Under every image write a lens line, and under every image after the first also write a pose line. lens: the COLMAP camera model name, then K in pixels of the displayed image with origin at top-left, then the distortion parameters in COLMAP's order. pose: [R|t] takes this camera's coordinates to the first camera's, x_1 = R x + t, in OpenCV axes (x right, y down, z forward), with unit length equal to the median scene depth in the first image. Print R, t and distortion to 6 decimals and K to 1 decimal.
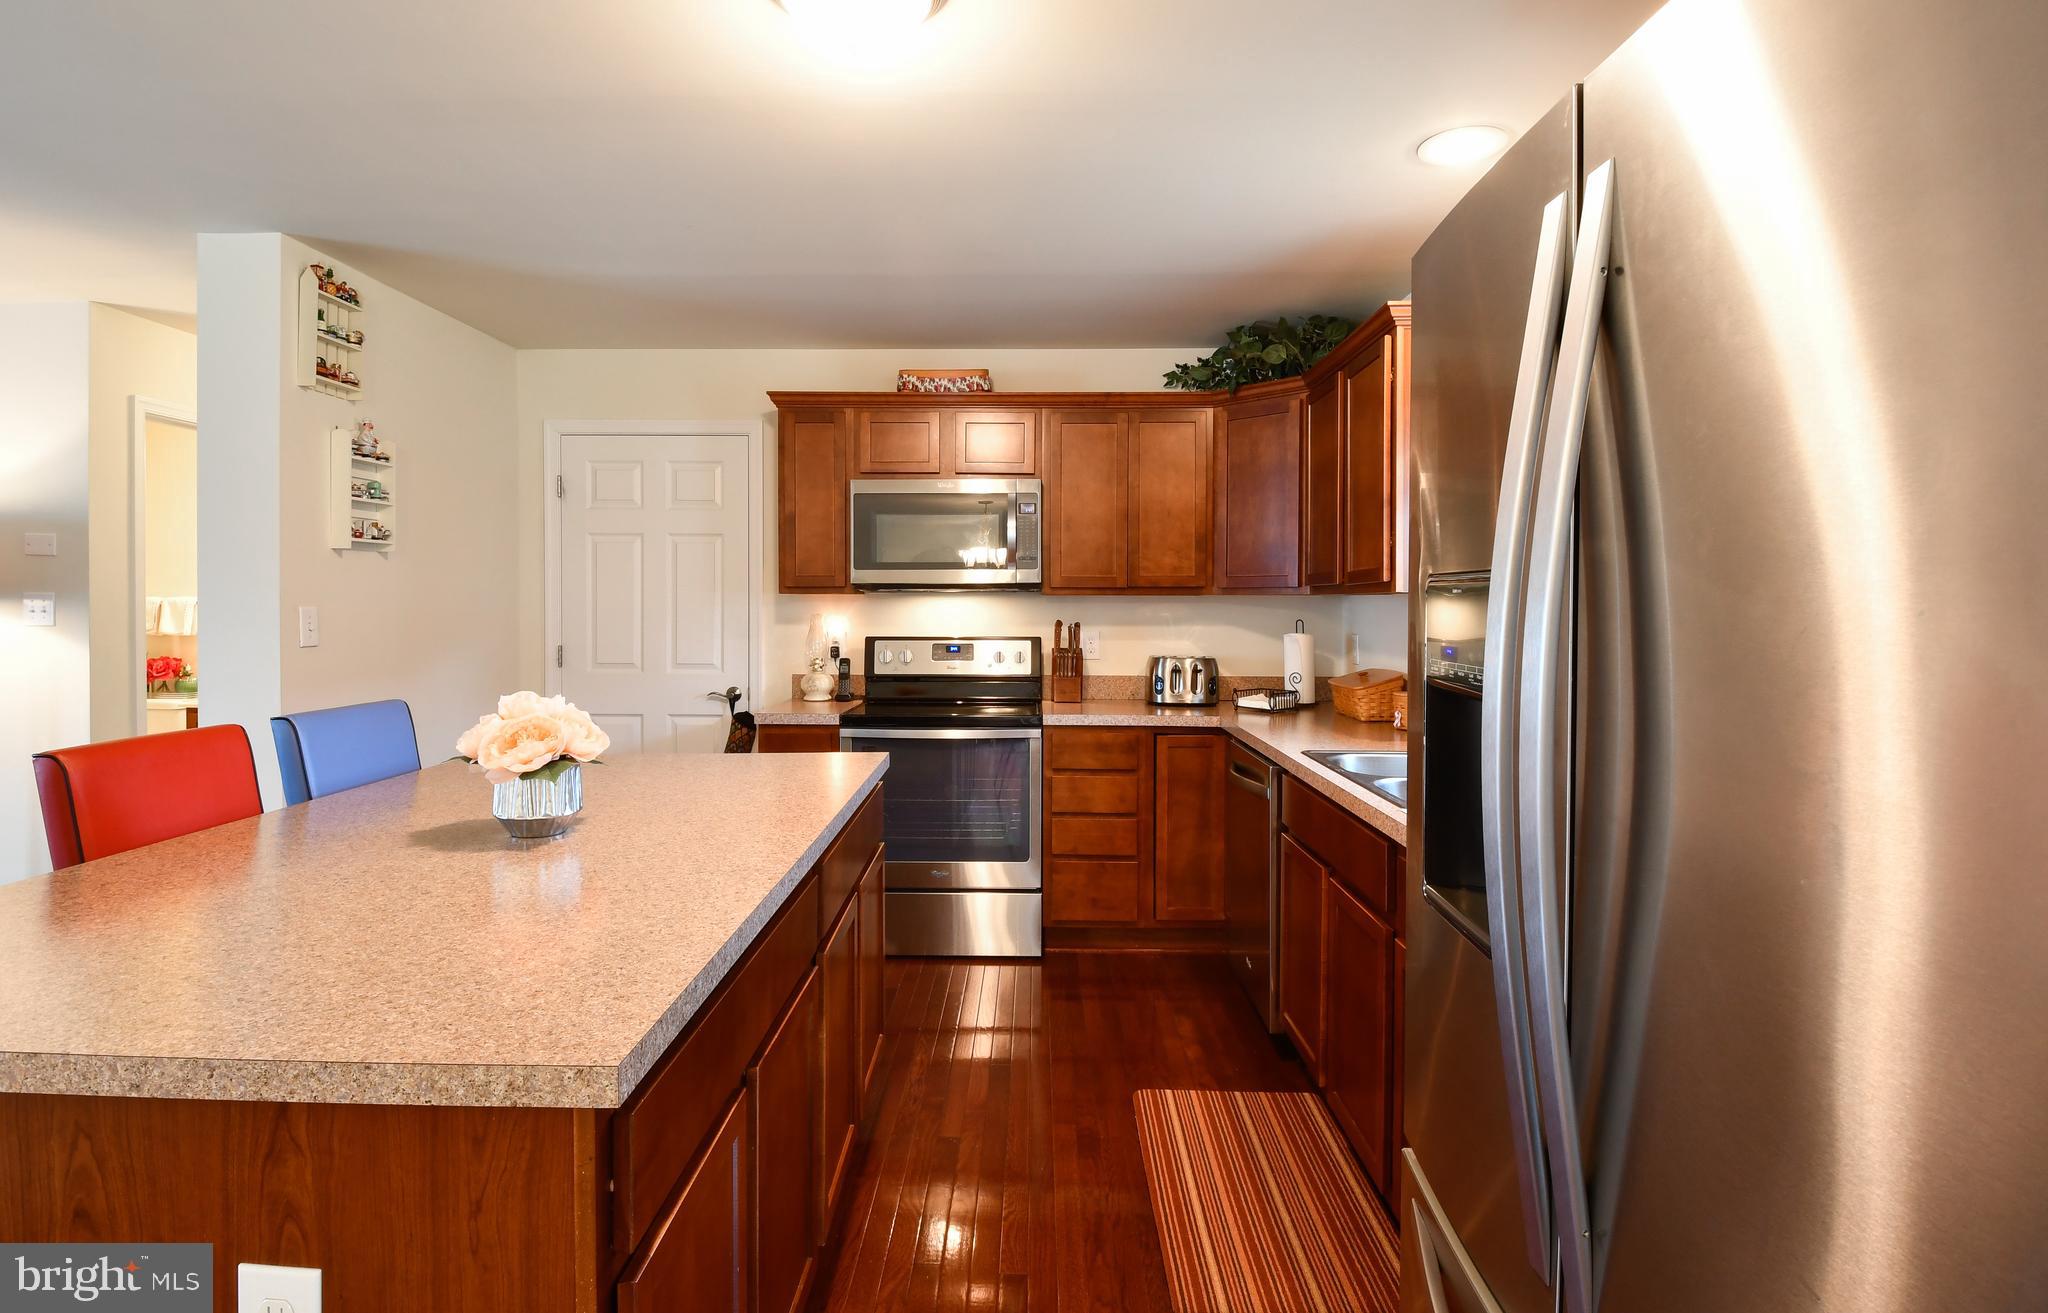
lens RADIAL K [[1011.8, 0, 1029.6], [0, 1011.8, 630.2], [0, 0, 1]] dist [-0.012337, -0.001774]
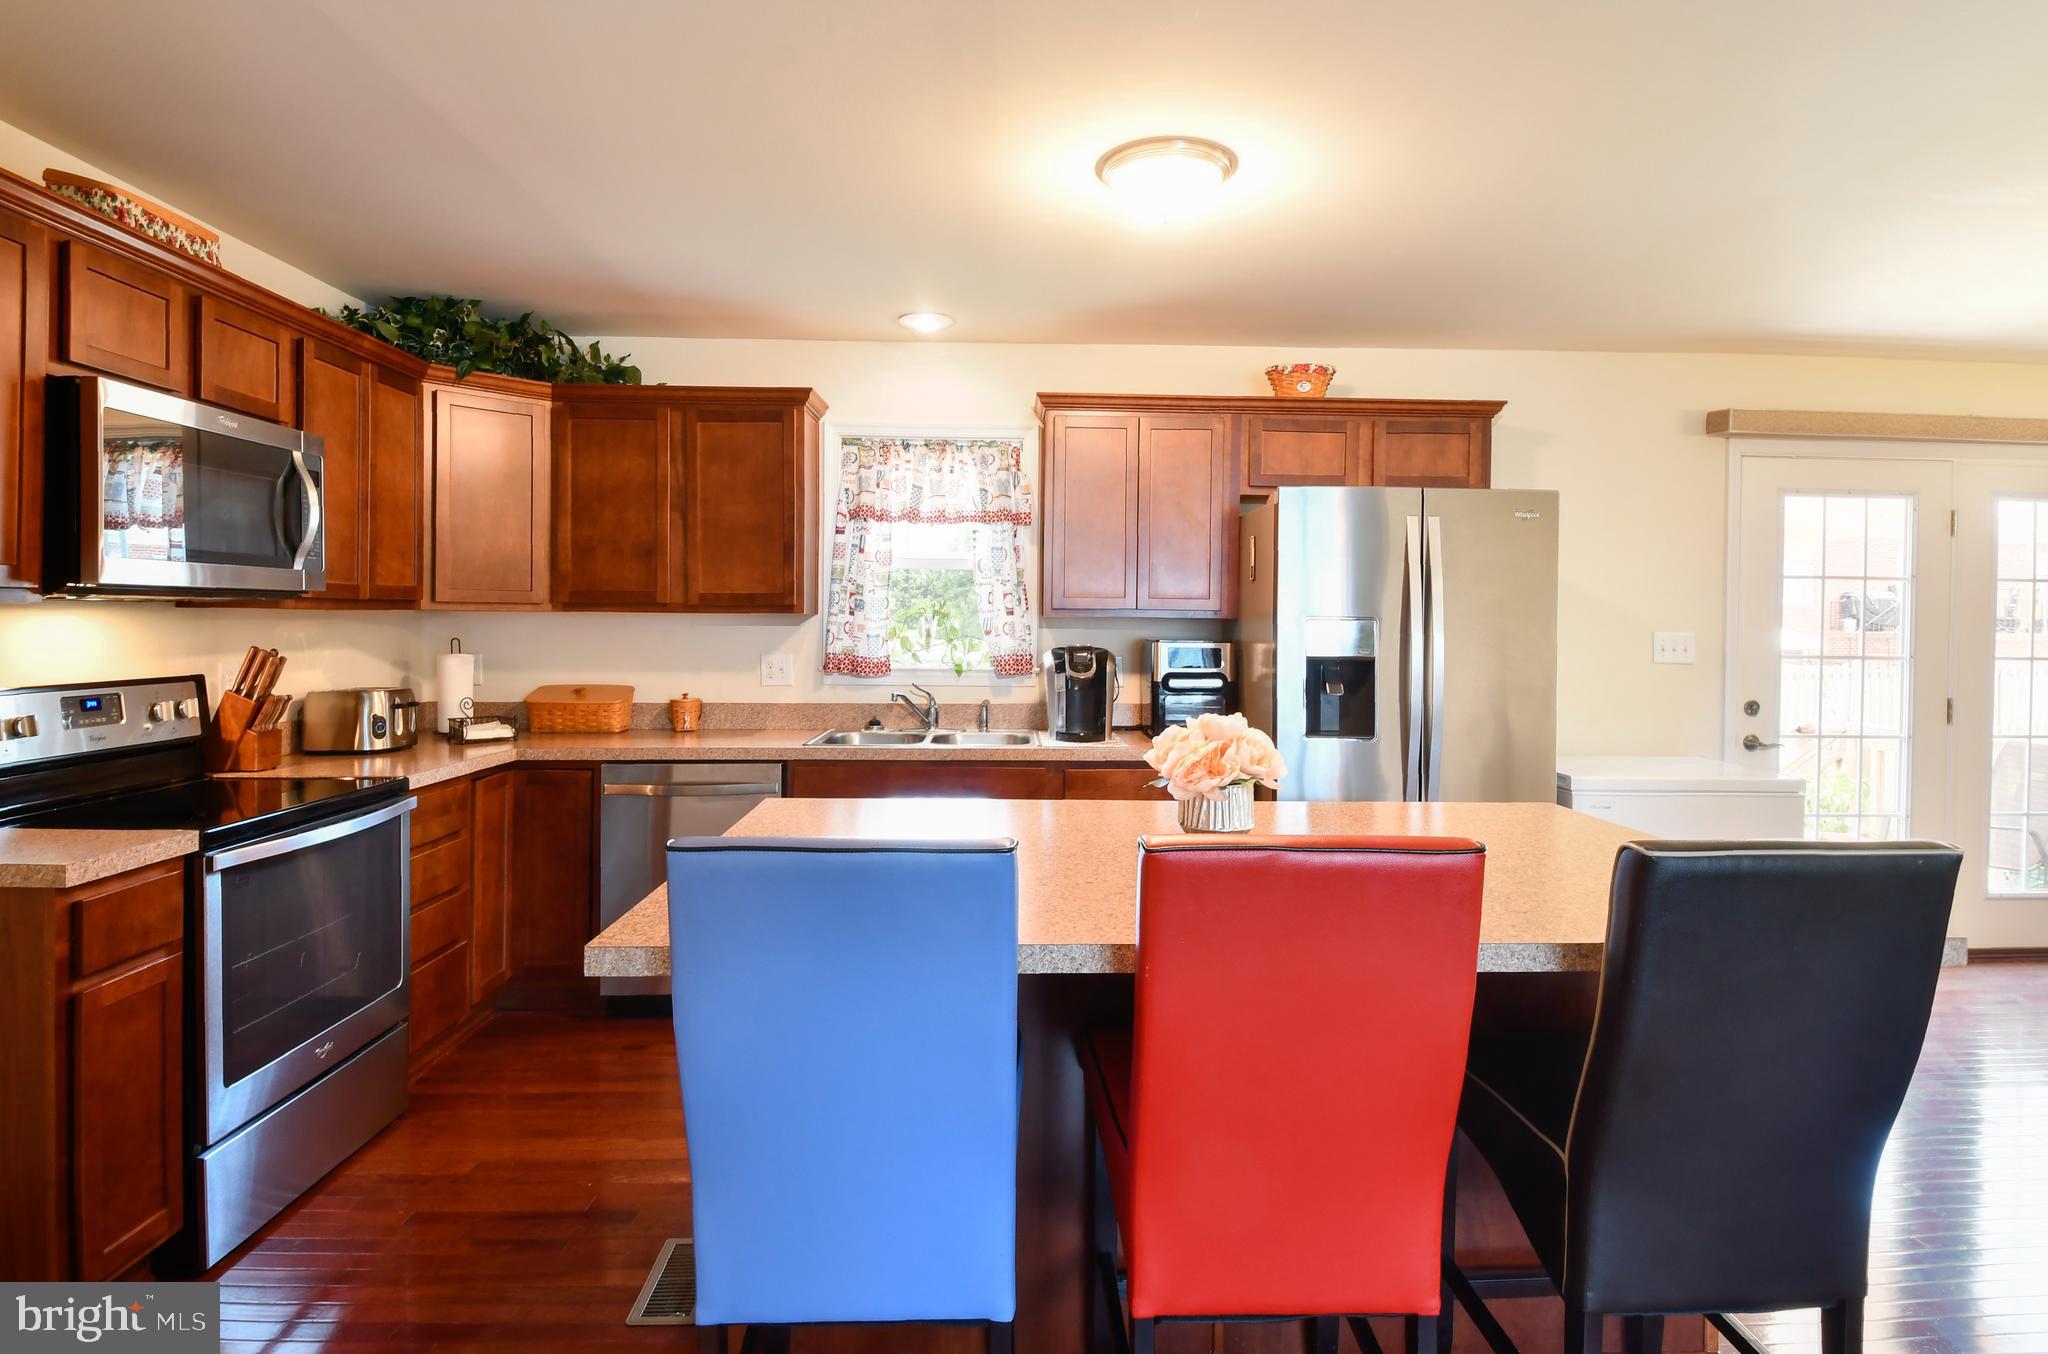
lens RADIAL K [[1058.3, 0, 1027.6], [0, 1058.3, 647.2], [0, 0, 1]] dist [0.004931, -0.005248]
pose [[-0.039324, -0.027568, 0.998846, -0.686426], [0.021713, 0.999360, 0.028437, -0.018394], [-0.998991, 0.022806, -0.038700, 0.532263]]
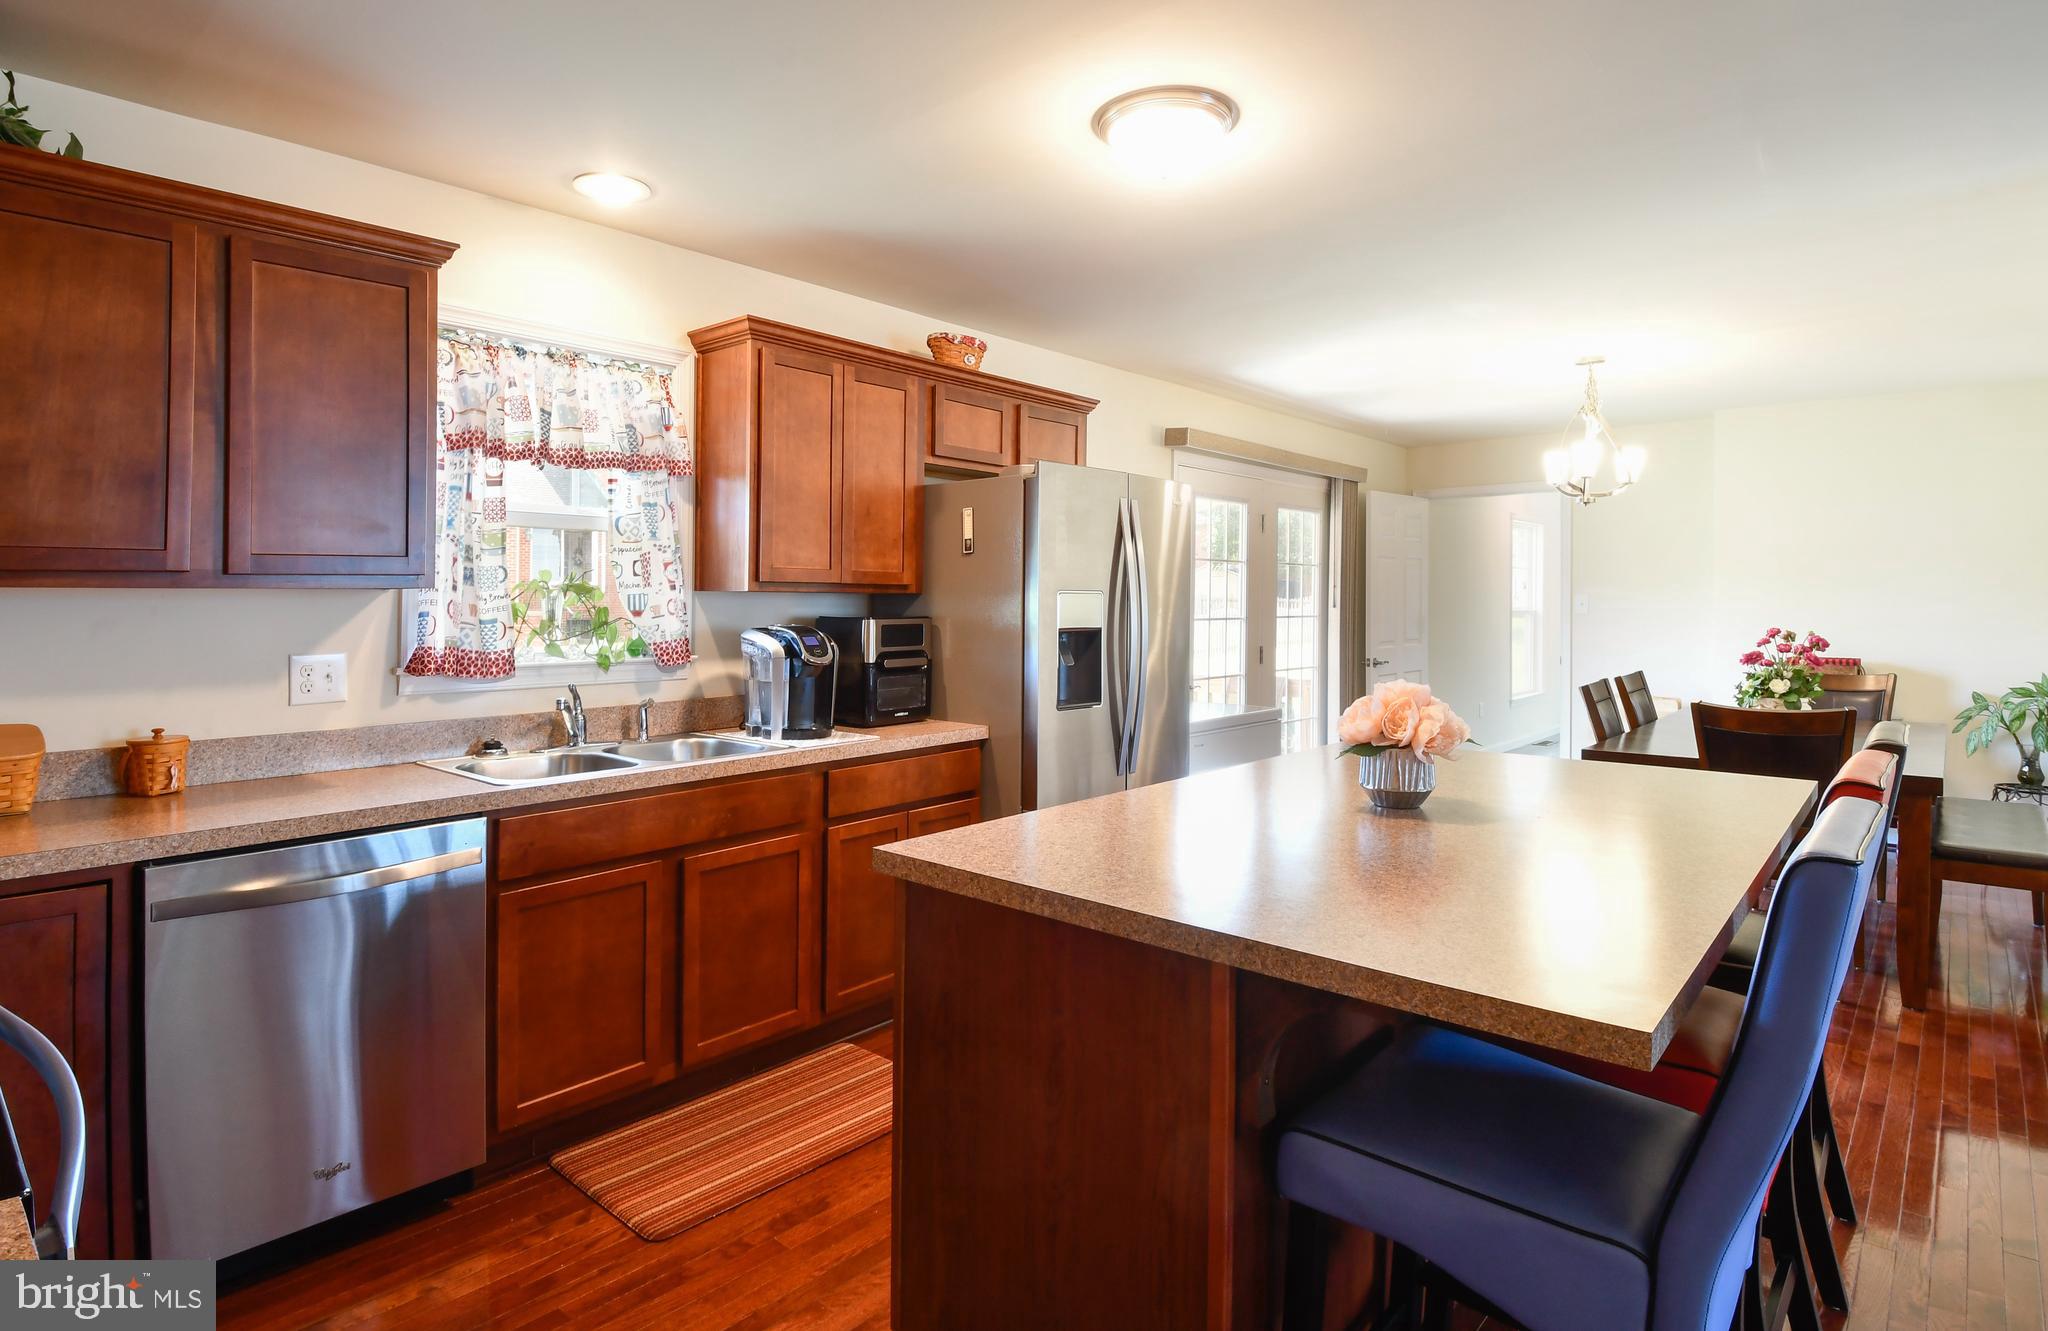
lens RADIAL K [[1068.2, 0, 1047.2], [0, 1068.2, 602.9], [0, 0, 1]] dist [-0.019769, -0.002235]
pose [[-0.764852, -0.011124, 0.644110, -0.409927], [0.013007, 0.999380, 0.032704, -0.032946], [-0.644075, 0.033392, -0.764233, 0.931410]]
